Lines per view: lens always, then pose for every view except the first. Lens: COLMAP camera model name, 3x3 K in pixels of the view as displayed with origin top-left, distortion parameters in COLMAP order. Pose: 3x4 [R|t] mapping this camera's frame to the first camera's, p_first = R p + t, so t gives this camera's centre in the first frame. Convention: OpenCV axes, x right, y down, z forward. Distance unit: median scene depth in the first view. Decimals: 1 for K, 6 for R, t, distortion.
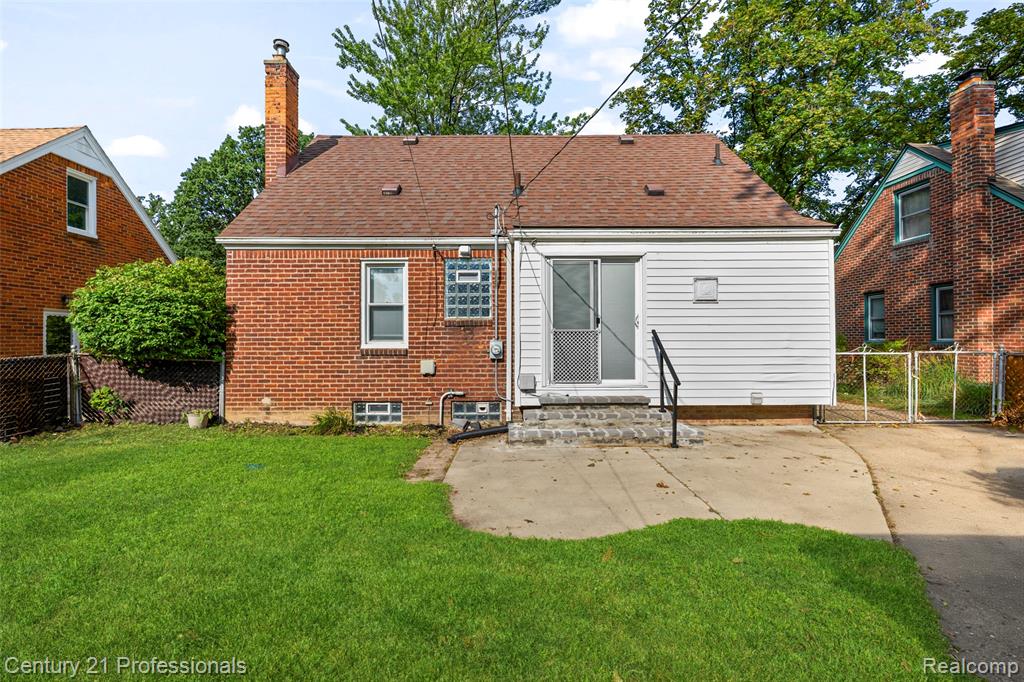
lens RADIAL K [[448.4, 0, 513.1], [0, 448.4, 338.2], [0, 0, 1]] dist [0.001813, 0.000079]
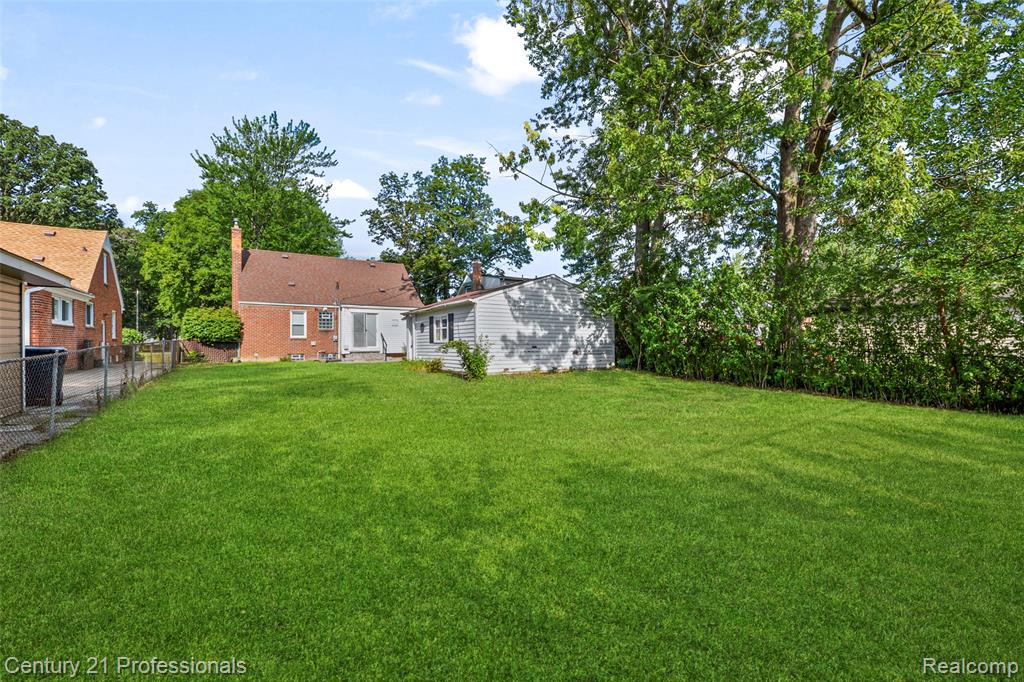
lens RADIAL K [[419.8, 0, 512.1], [0, 419.8, 340.3], [0, 0, 1]] dist [-0.003345, 0.000430]
pose [[0.828171, 0.002734, 0.560469, -0.712836], [-0.002714, 0.999996, -0.000867, 0.039620], [-0.560469, -0.000803, 0.828175, -2.405696]]
